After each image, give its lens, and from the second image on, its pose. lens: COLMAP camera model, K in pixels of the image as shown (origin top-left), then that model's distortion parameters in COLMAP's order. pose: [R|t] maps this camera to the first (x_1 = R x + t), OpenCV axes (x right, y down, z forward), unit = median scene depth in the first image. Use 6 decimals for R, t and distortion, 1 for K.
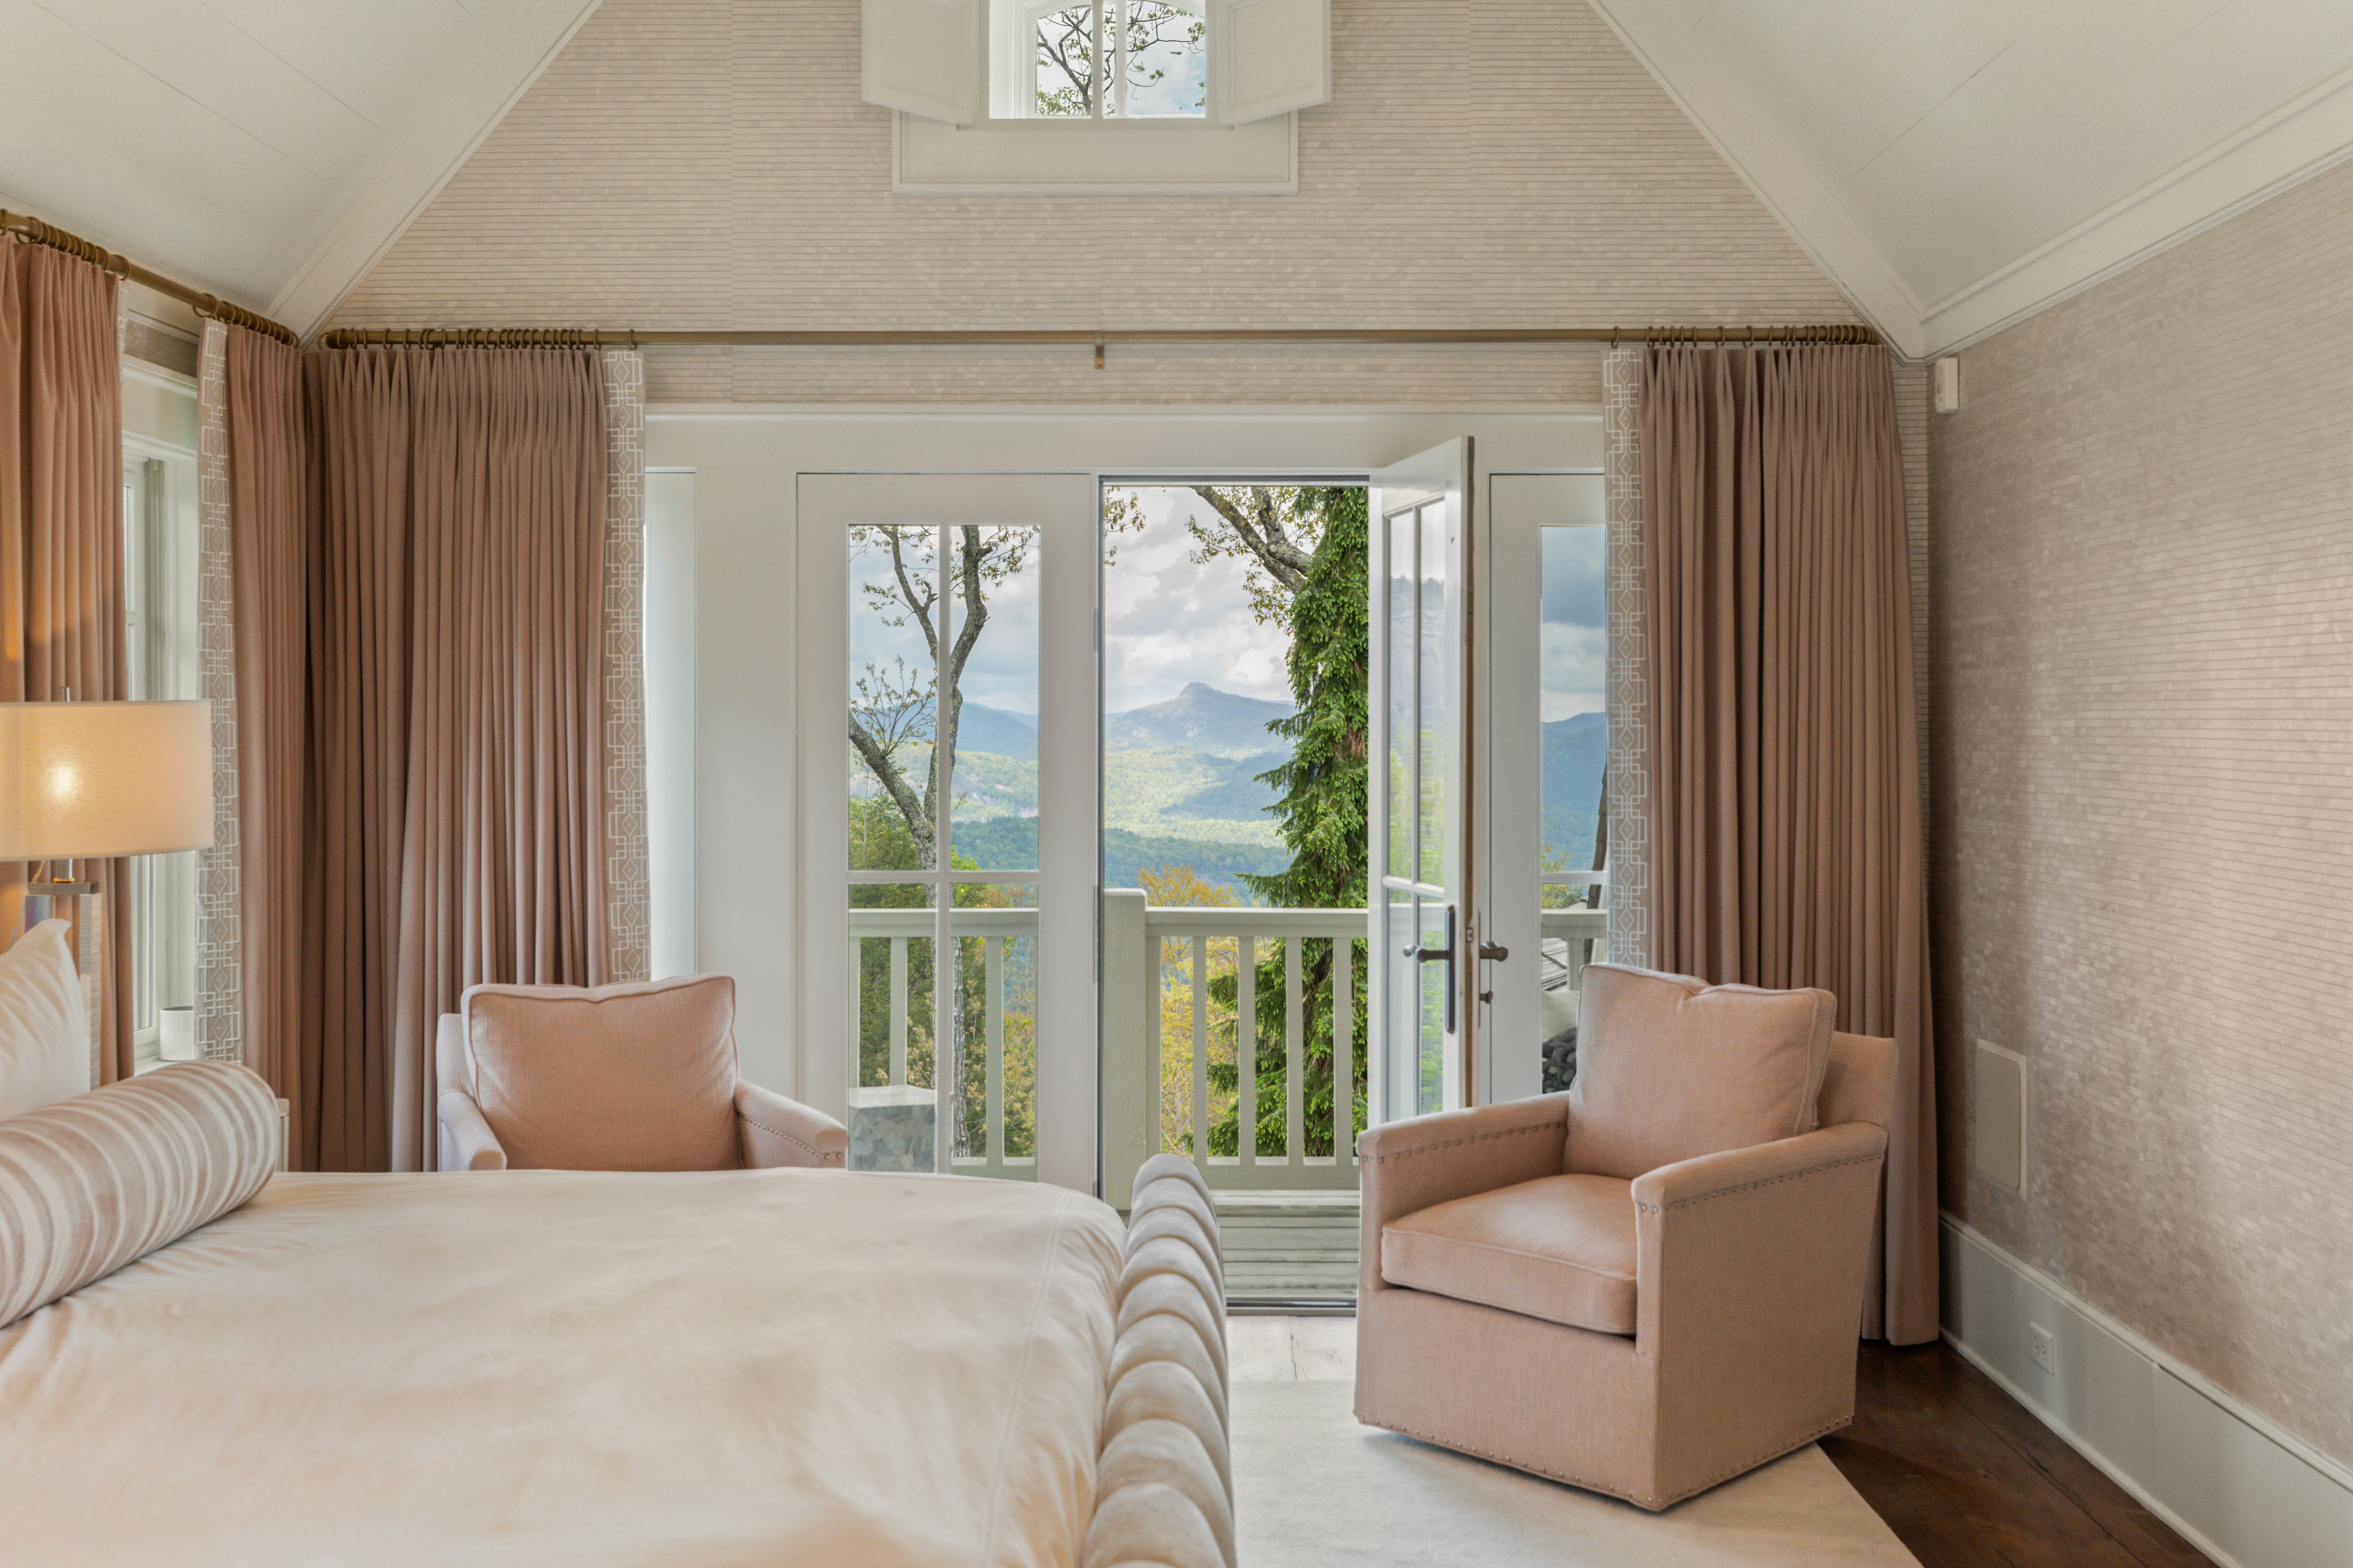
lens RADIAL K [[2269.6, 0, 1156.3], [0, 2269.6, 736.9], [0, 0, 1]] dist [0.002378, 0.000000]
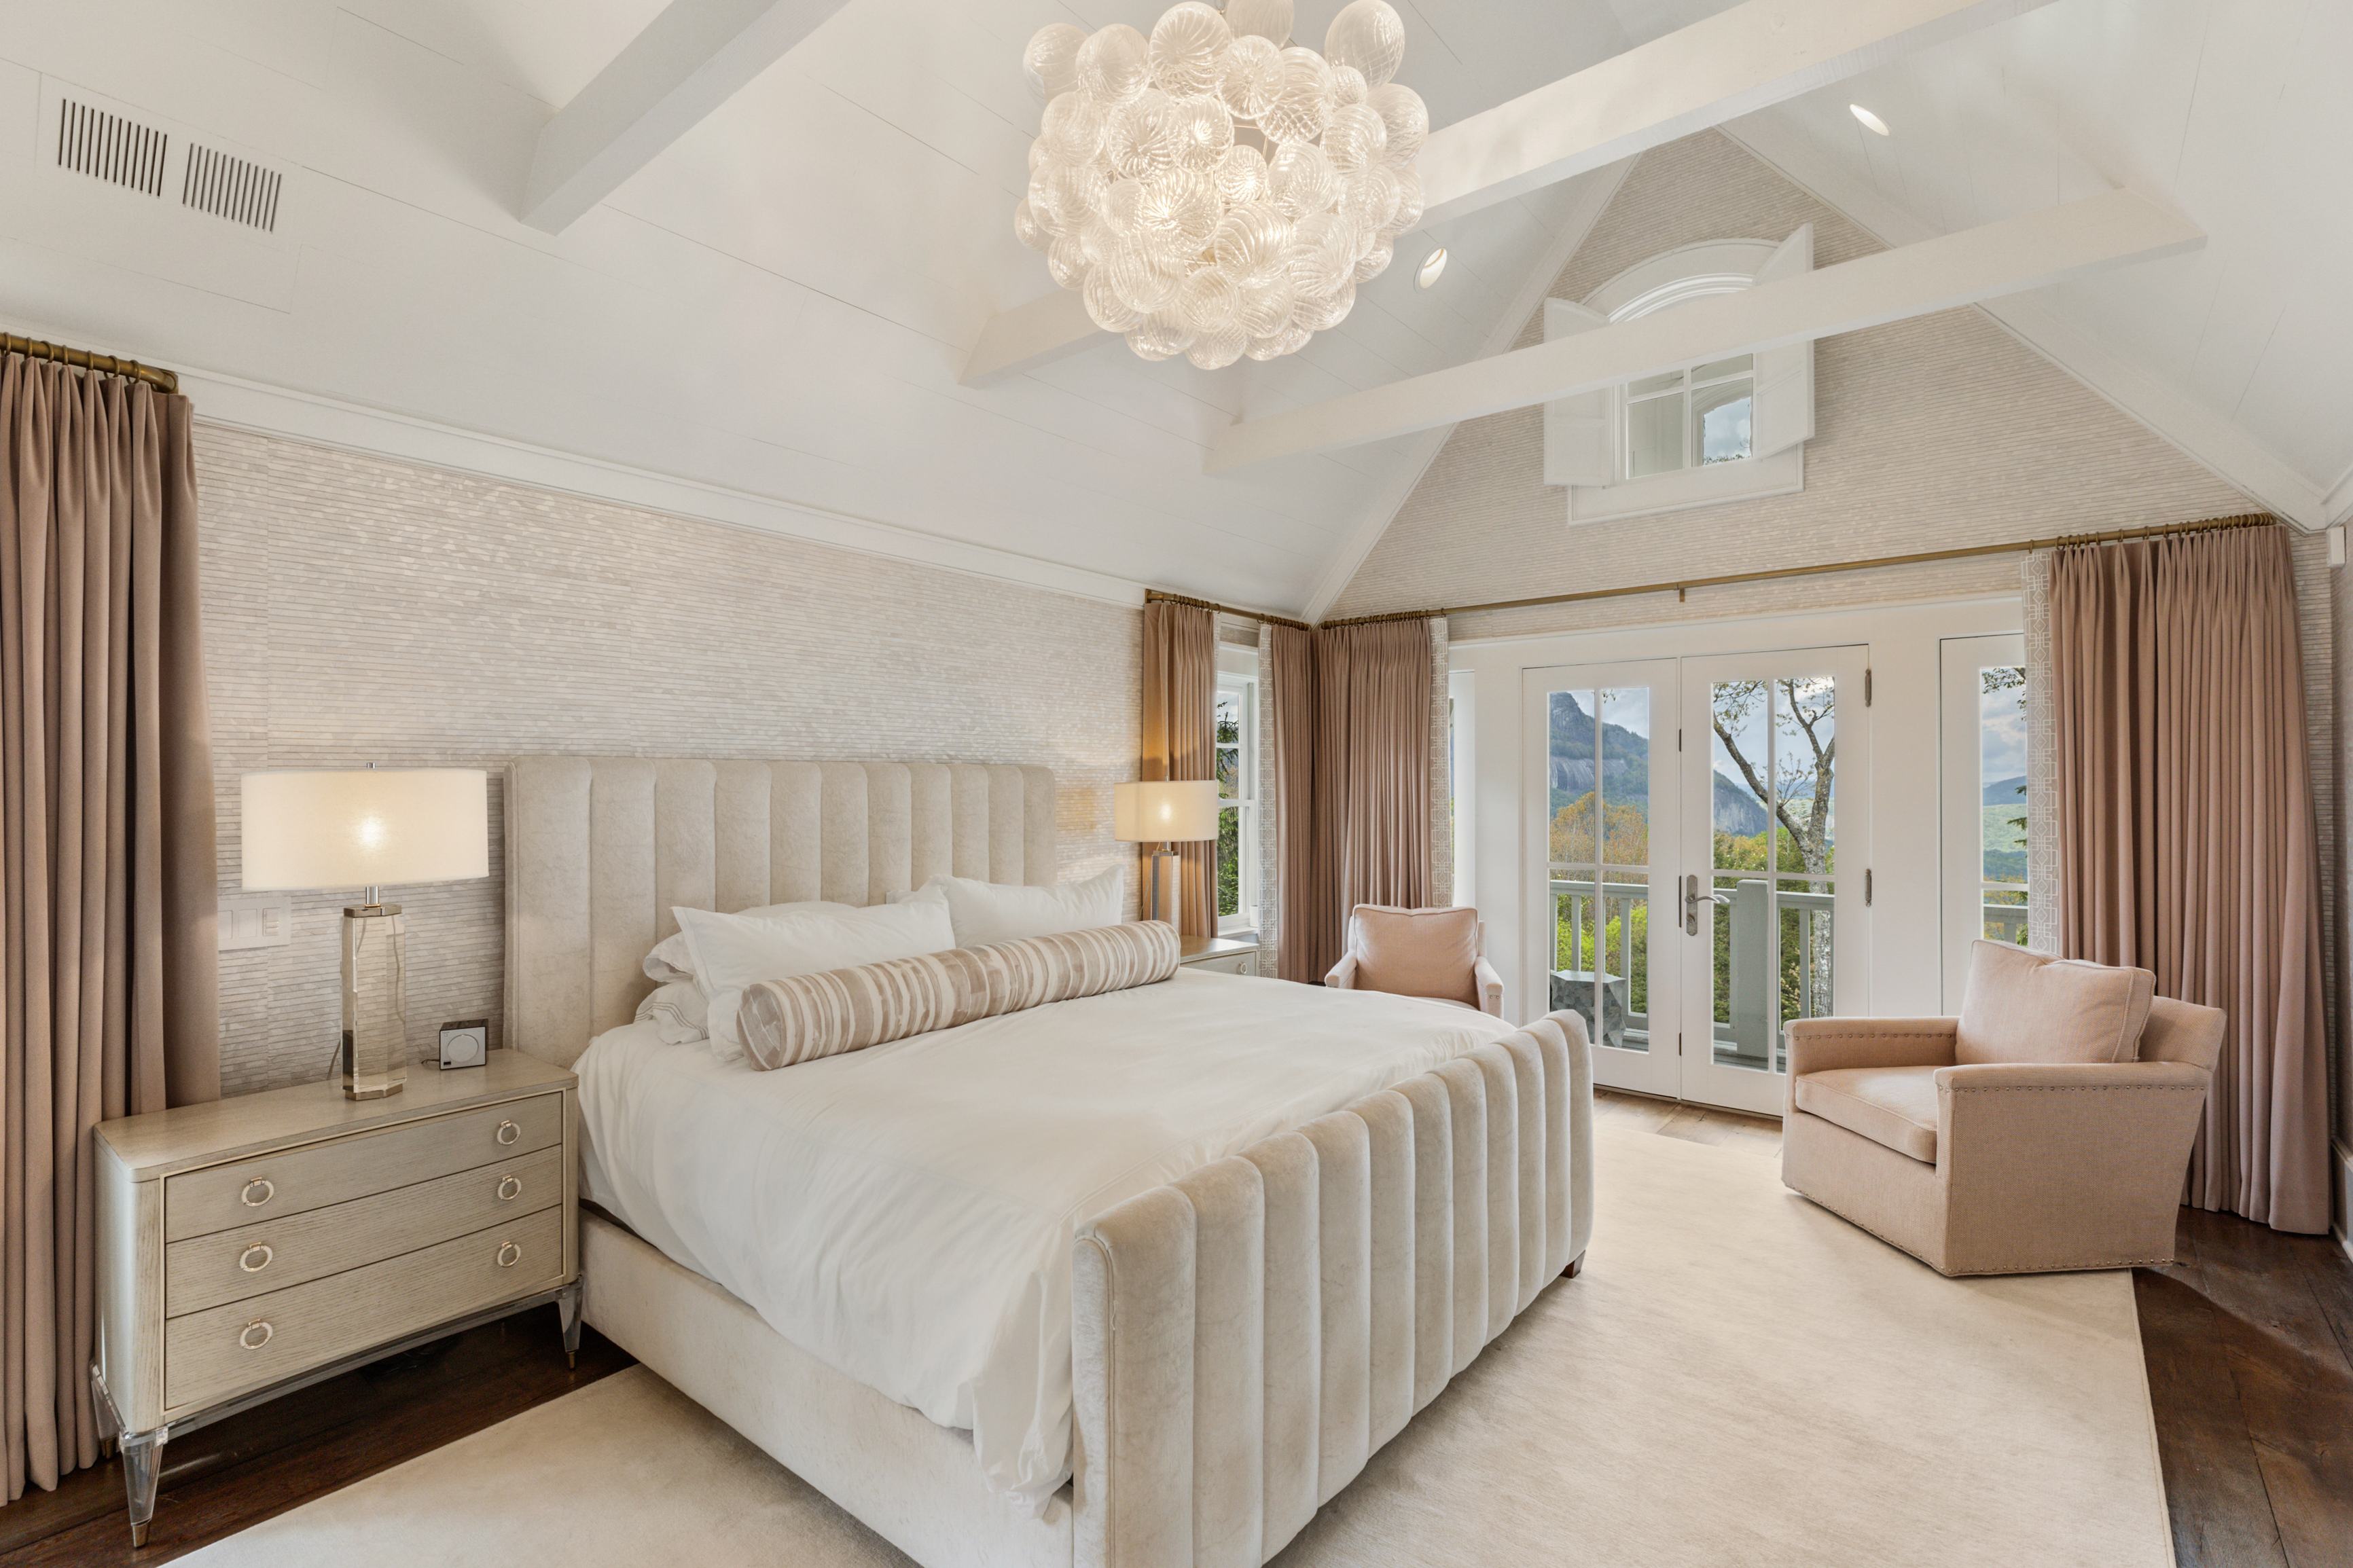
lens RADIAL K [[1071.5, 0, 1160.3], [0, 1071.5, 788.1], [0, 0, 1]] dist [0.002292, 0.000122]
pose [[0.773209, 0.000525, -0.634151, 0.210880], [-0.004028, 0.999984, -0.004083, -0.001817], [0.634139, 0.005711, 0.773198, 0.036994]]
